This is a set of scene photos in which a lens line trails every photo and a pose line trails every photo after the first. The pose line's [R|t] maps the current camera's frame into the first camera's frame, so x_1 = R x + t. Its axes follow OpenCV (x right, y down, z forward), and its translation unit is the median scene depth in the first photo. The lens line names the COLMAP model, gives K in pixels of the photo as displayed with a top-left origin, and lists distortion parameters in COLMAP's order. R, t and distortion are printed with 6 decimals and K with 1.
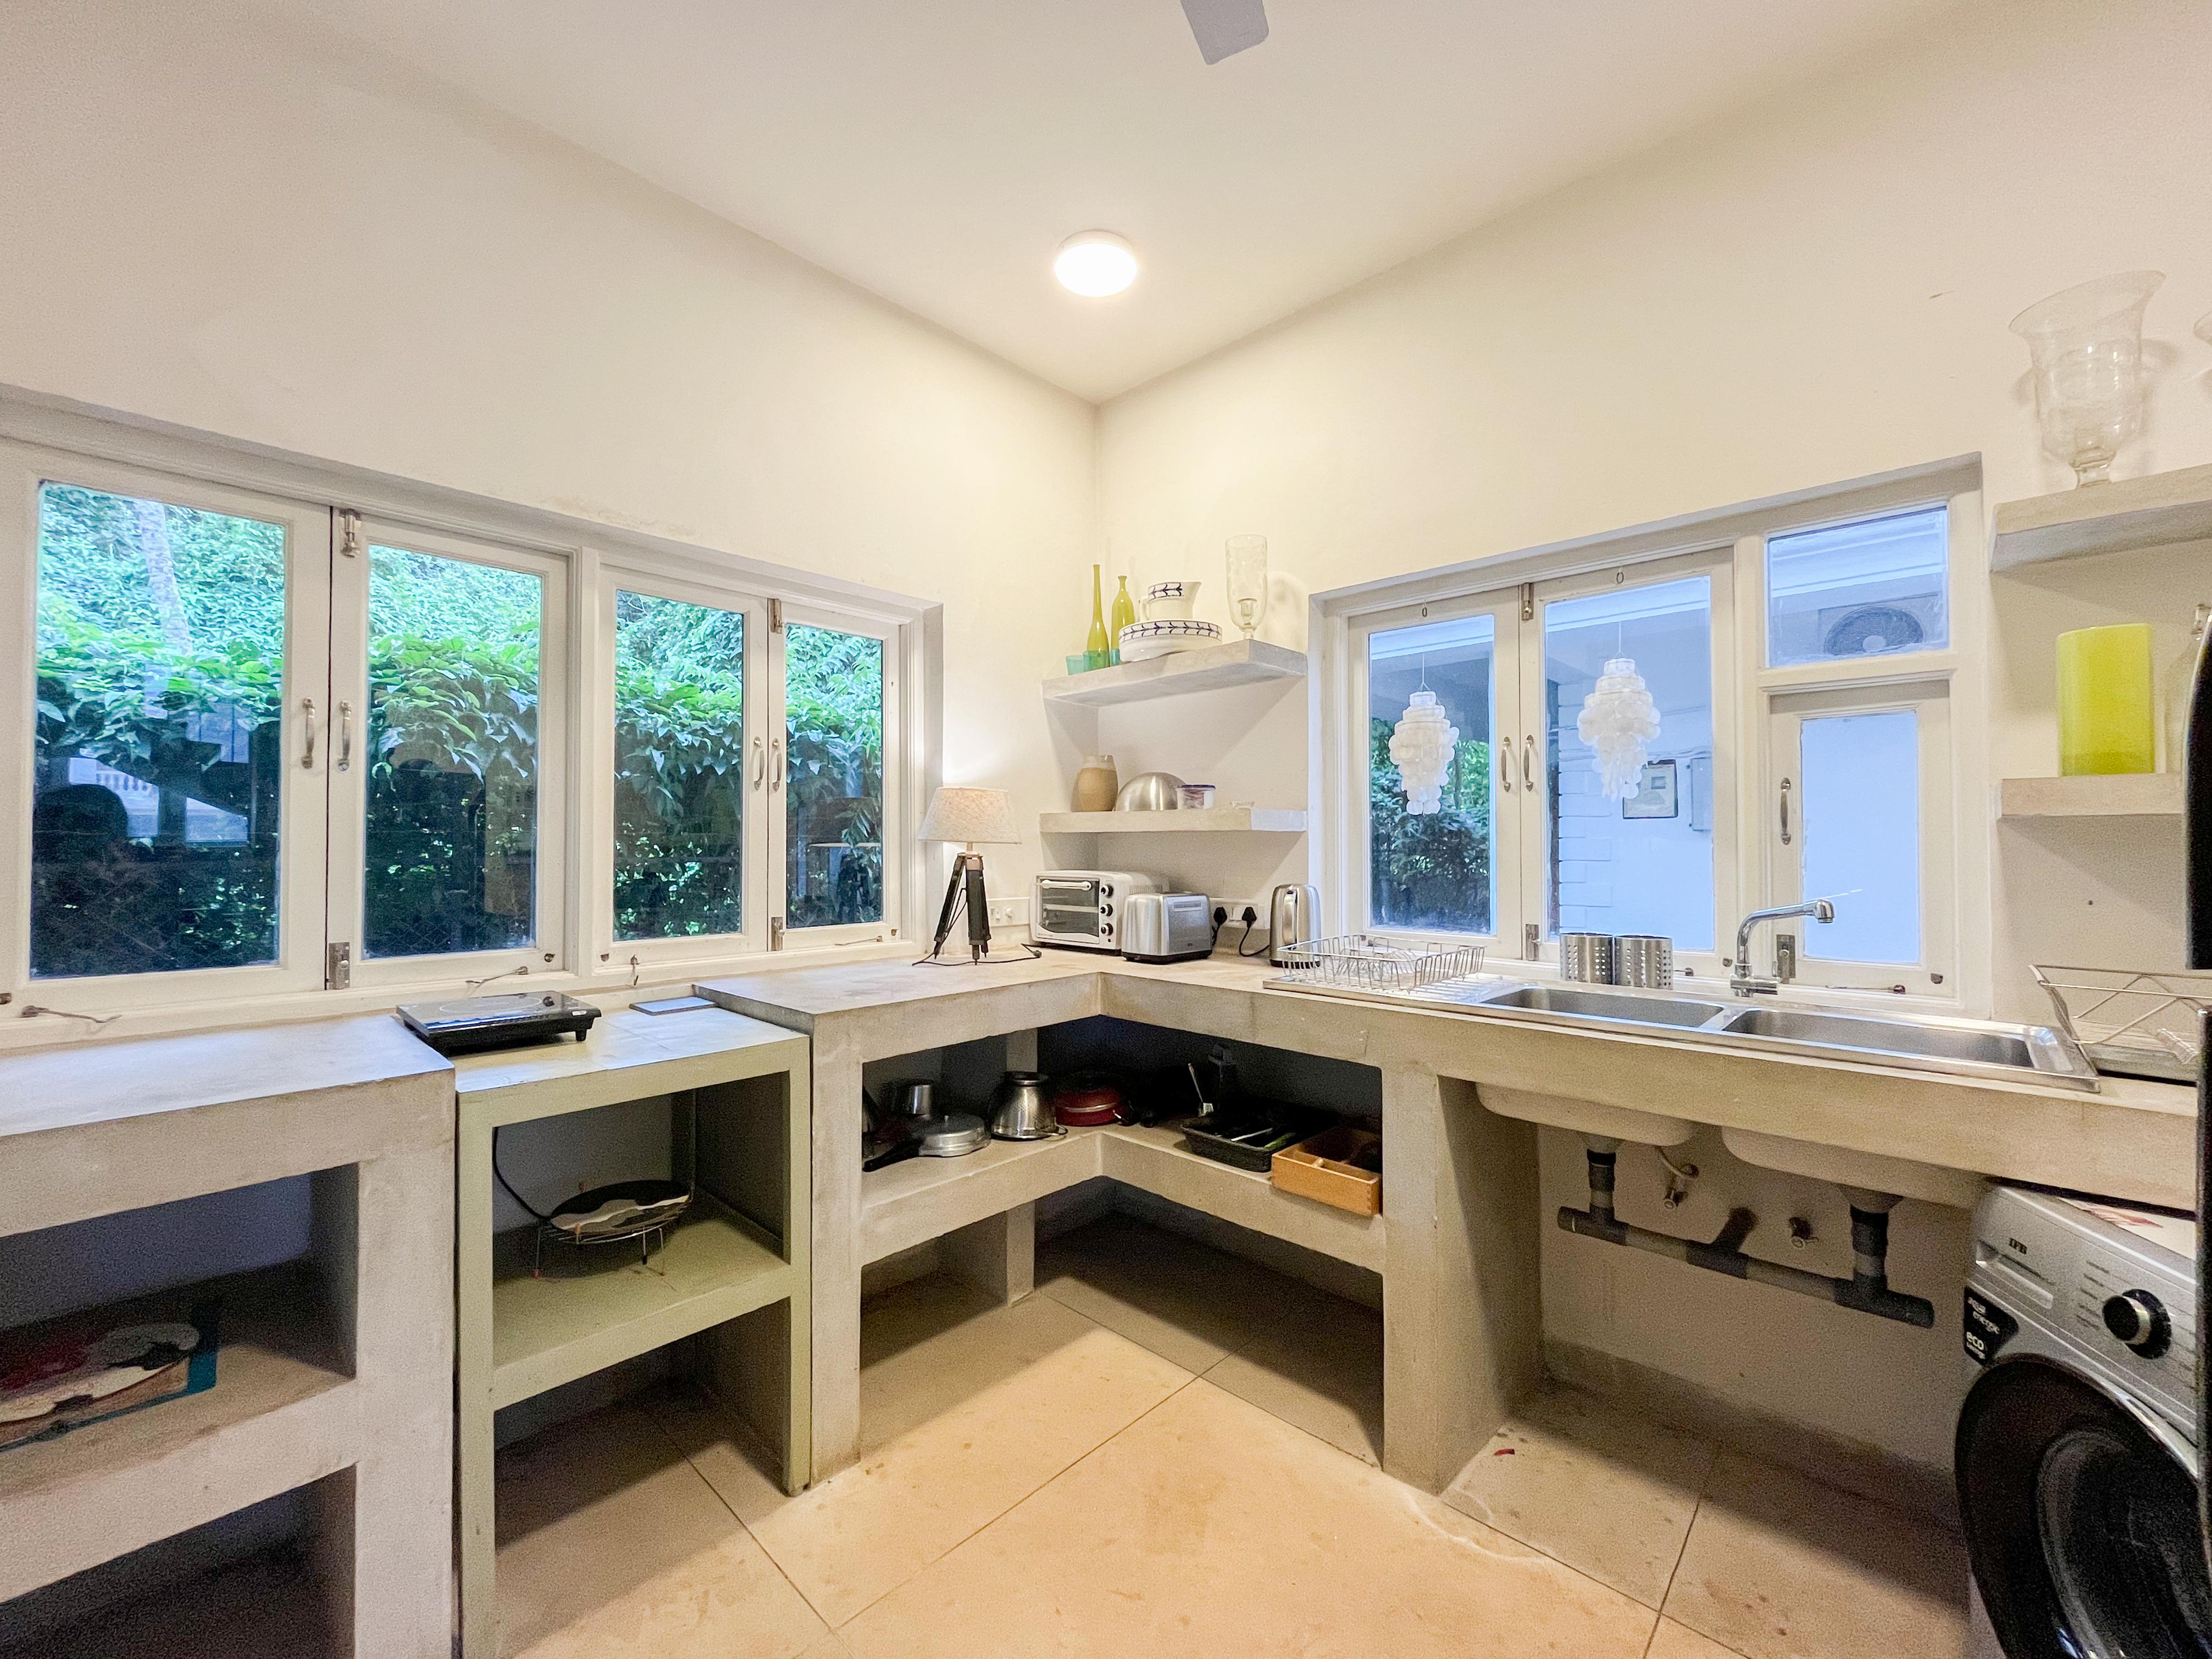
lens RADIAL K [[886.4, 0, 1104.2], [0, 886.4, 830.1], [0, 0, 1]] dist [0.000784, -0.000133]
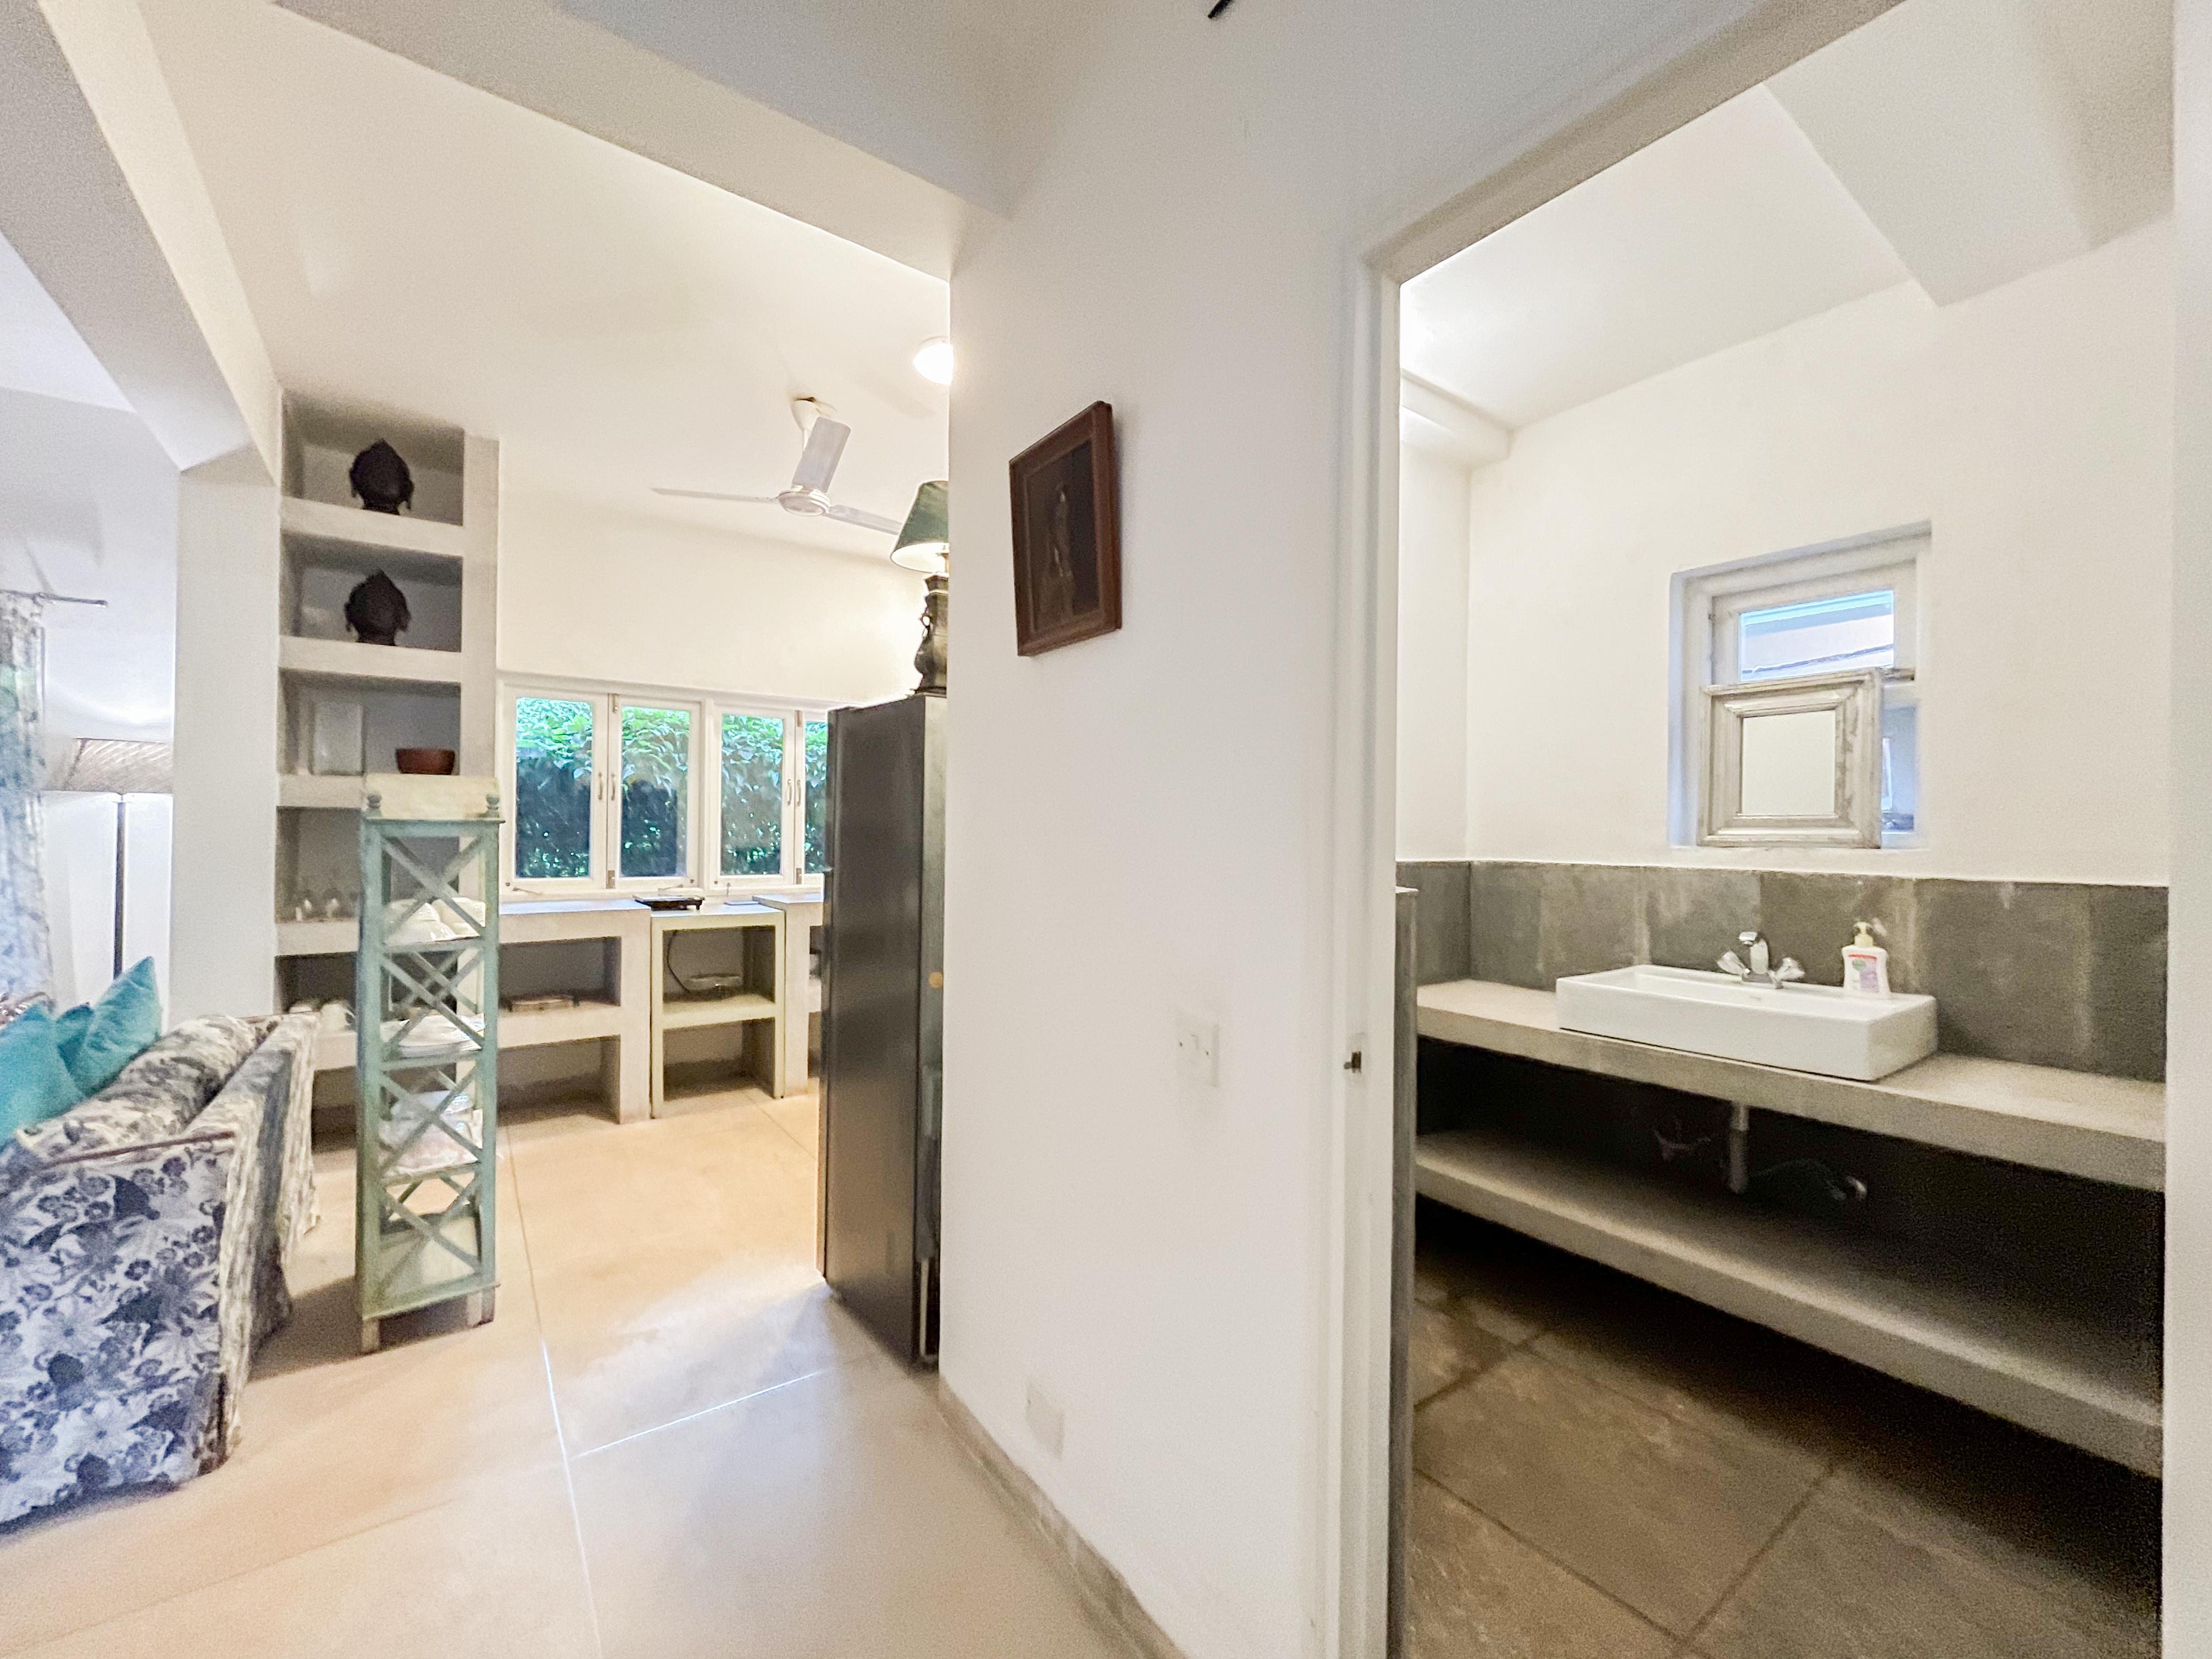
lens RADIAL K [[886.4, 0, 1105.0], [0, 886.4, 829.7], [0, 0, 1]] dist [0.000784, -0.000133]
pose [[0.983968, 0.009867, -0.178072, 0.863437], [-0.007933, 0.999902, 0.011570, -0.022605], [0.178169, -0.009971, 0.983949, -1.100310]]
